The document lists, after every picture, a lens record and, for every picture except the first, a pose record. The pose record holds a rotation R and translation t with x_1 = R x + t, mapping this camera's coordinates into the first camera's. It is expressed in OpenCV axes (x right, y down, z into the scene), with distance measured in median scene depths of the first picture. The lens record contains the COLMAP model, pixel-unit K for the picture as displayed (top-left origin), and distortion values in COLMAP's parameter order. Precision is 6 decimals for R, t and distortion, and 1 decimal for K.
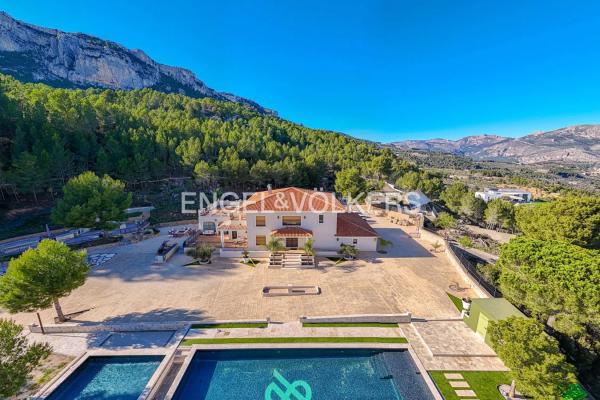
lens RADIAL K [[242.7, 0, 300.0], [0, 242.7, 200.0], [0, 0, 1]] dist [0.003678, 0.000543]
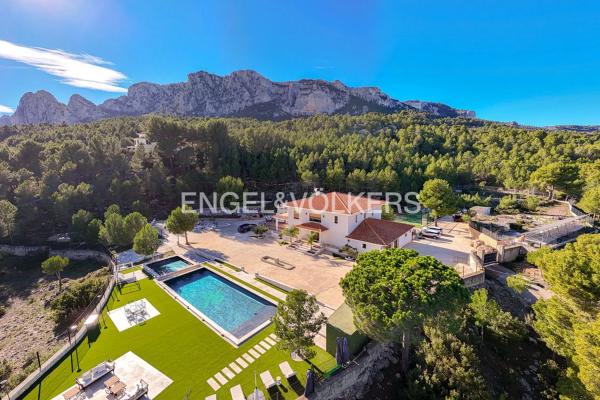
lens RADIAL K [[251.5, 0, 303.2], [0, 251.5, 190.8], [0, 0, 1]] dist [0.010675, 0.000268]
pose [[0.740920, 0.057233, -0.669150, 0.467156], [-0.108822, 0.993426, -0.035526, 0.000334], [0.662718, 0.099140, 0.742278, -0.005058]]
